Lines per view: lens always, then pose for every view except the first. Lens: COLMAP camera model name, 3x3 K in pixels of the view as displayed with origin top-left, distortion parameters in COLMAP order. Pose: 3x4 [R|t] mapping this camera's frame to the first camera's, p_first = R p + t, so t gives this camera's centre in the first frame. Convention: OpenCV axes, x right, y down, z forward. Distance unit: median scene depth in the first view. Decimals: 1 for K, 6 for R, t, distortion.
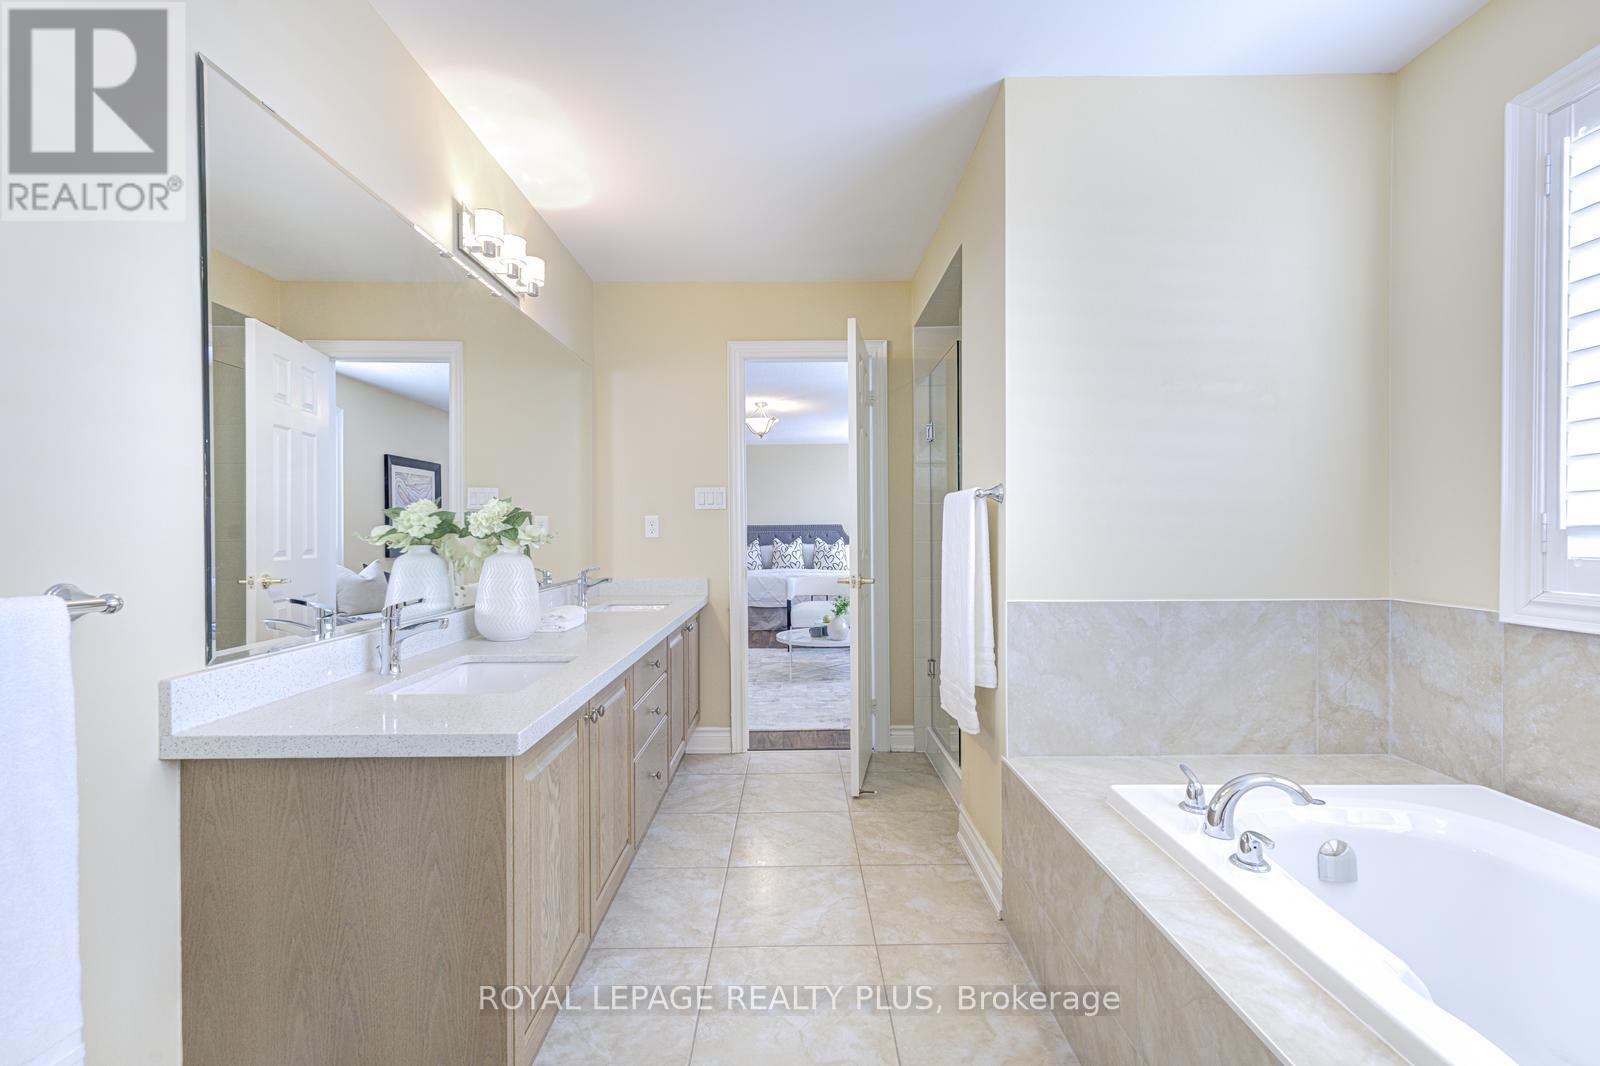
lens RADIAL K [[691.5, 0, 798.3], [0, 691.5, 539.2], [0, 0, 1]] dist [0.008800, 0.001552]
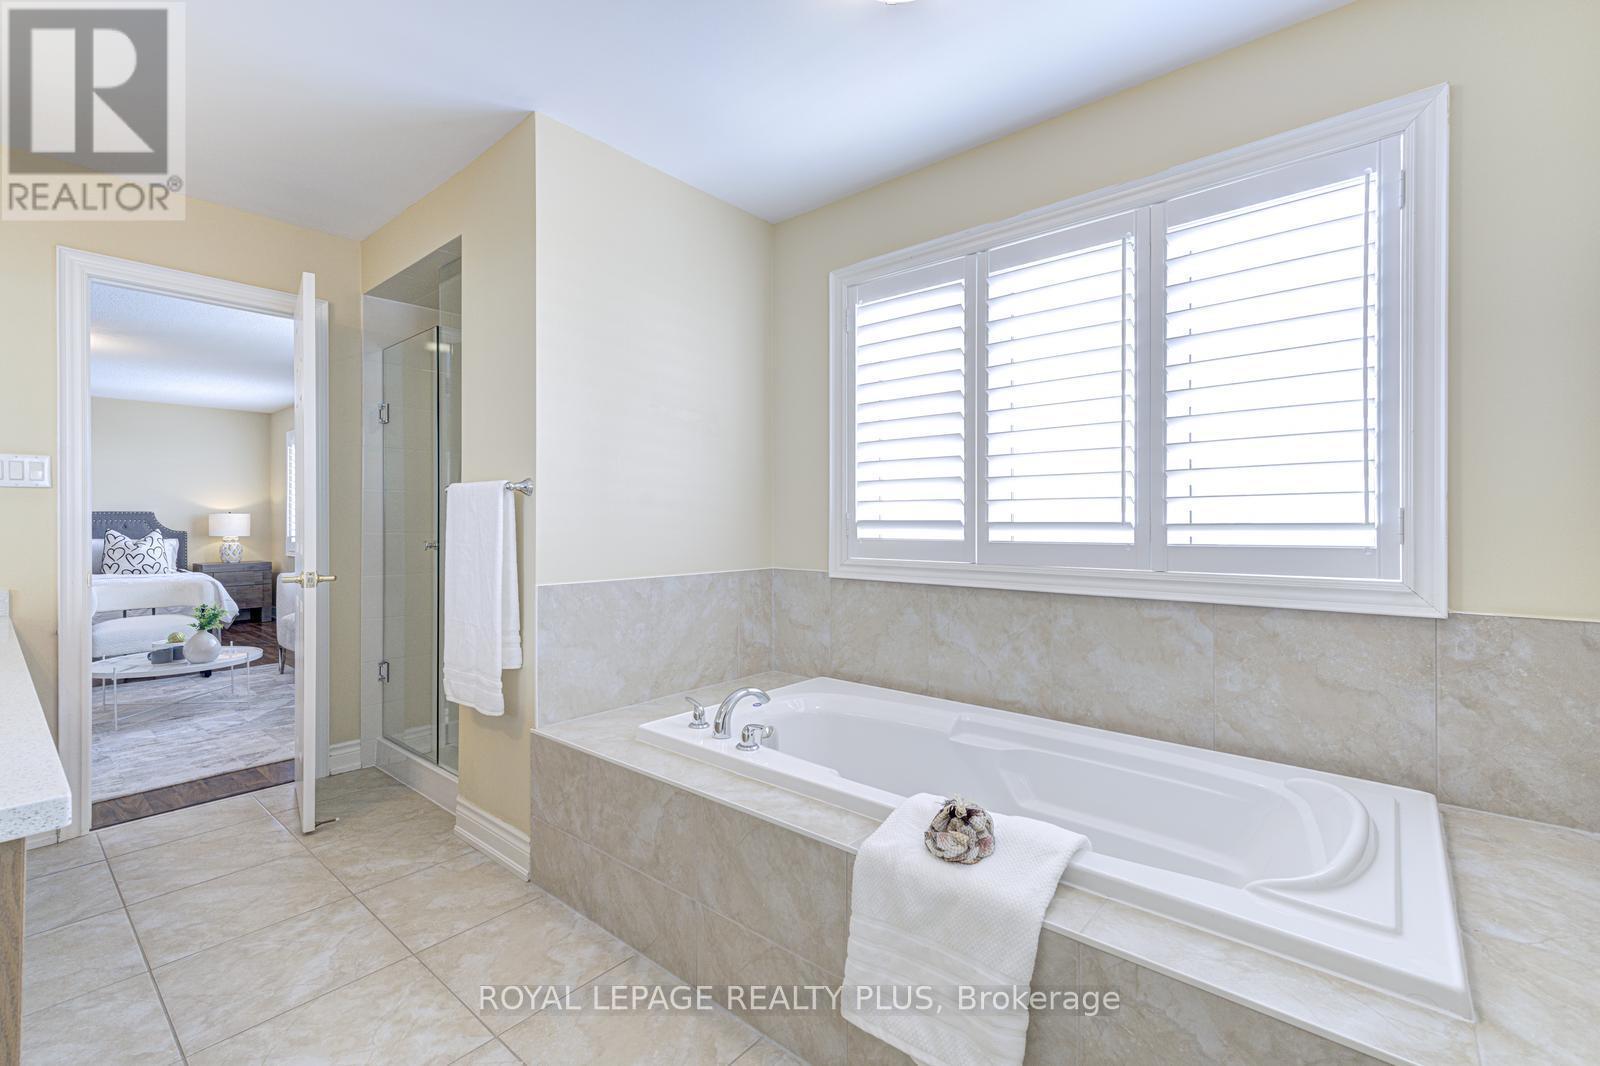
lens RADIAL K [[691.5, 0, 803.1], [0, 691.5, 520.8], [0, 0, 1]] dist [0.008800, 0.001552]
pose [[0.654250, 0.006583, 0.756250, -0.244445], [0.004405, 0.999912, -0.012516, 0.002381], [-0.756266, 0.011520, 0.654163, -0.035935]]
